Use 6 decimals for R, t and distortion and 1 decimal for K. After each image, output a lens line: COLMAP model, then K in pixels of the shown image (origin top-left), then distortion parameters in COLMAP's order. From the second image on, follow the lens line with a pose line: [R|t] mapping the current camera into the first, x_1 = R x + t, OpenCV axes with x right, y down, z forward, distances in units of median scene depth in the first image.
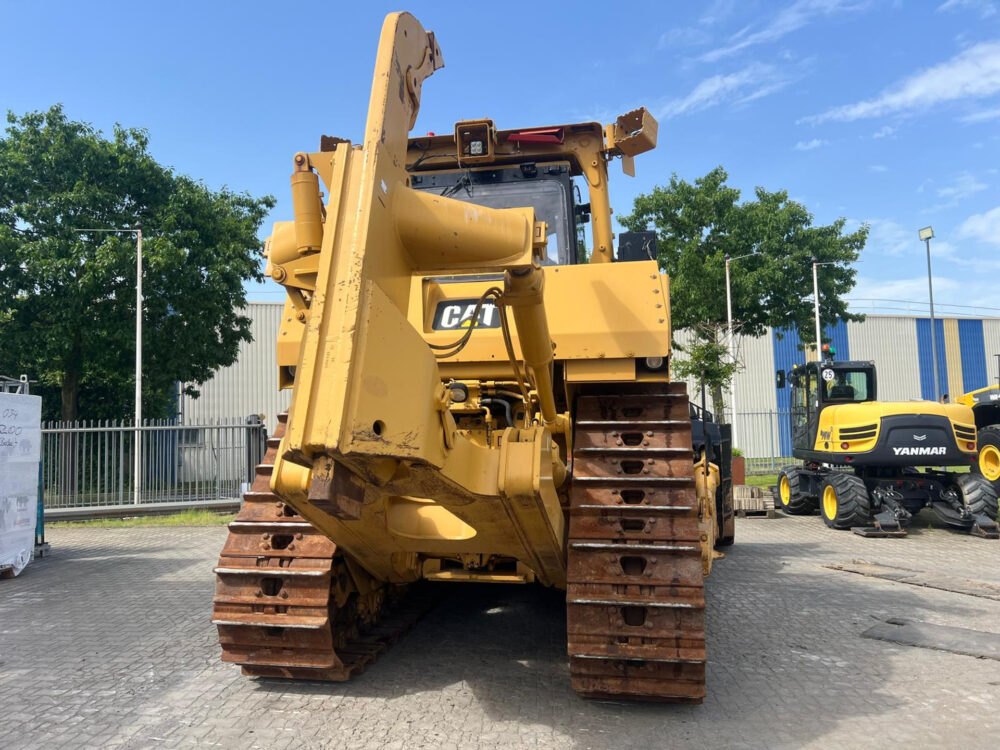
lens RADIAL K [[764.9, 0, 493.1], [0, 764.9, 380.1], [0, 0, 1]] dist [0.083707, -0.093037]
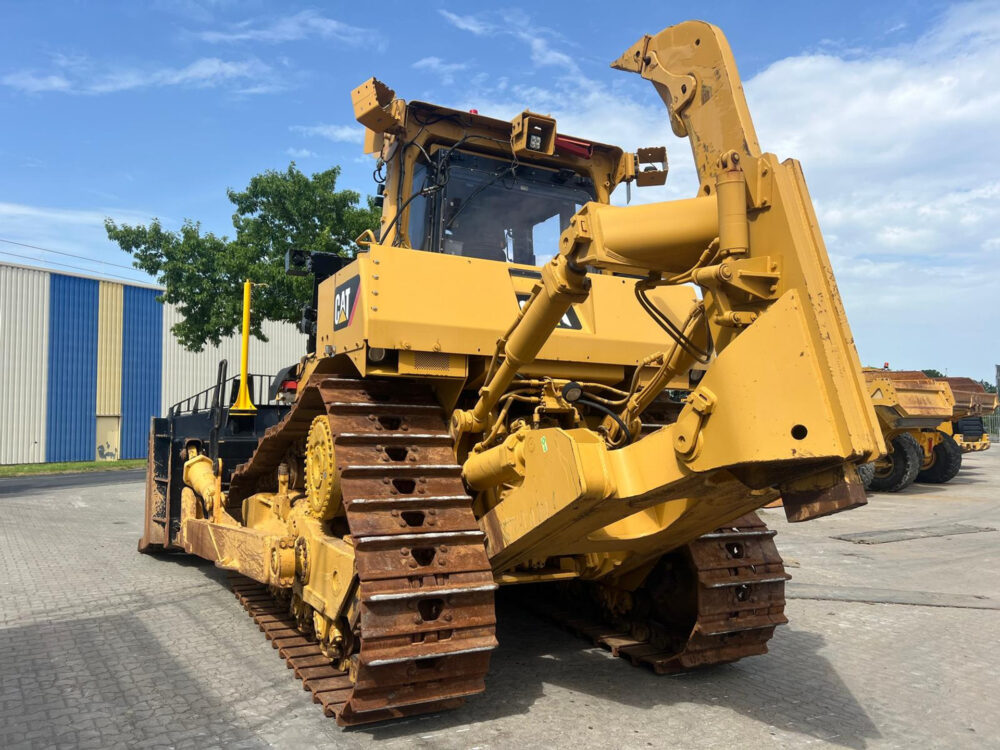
lens RADIAL K [[764.9, 0, 493.1], [0, 764.9, 380.1], [0, 0, 1]] dist [0.083707, -0.093037]
pose [[0.778734, 0.056489, 0.624805, -0.768610], [-0.062289, 0.997979, -0.012593, 0.019908], [-0.624254, -0.029112, 0.780679, 0.295486]]
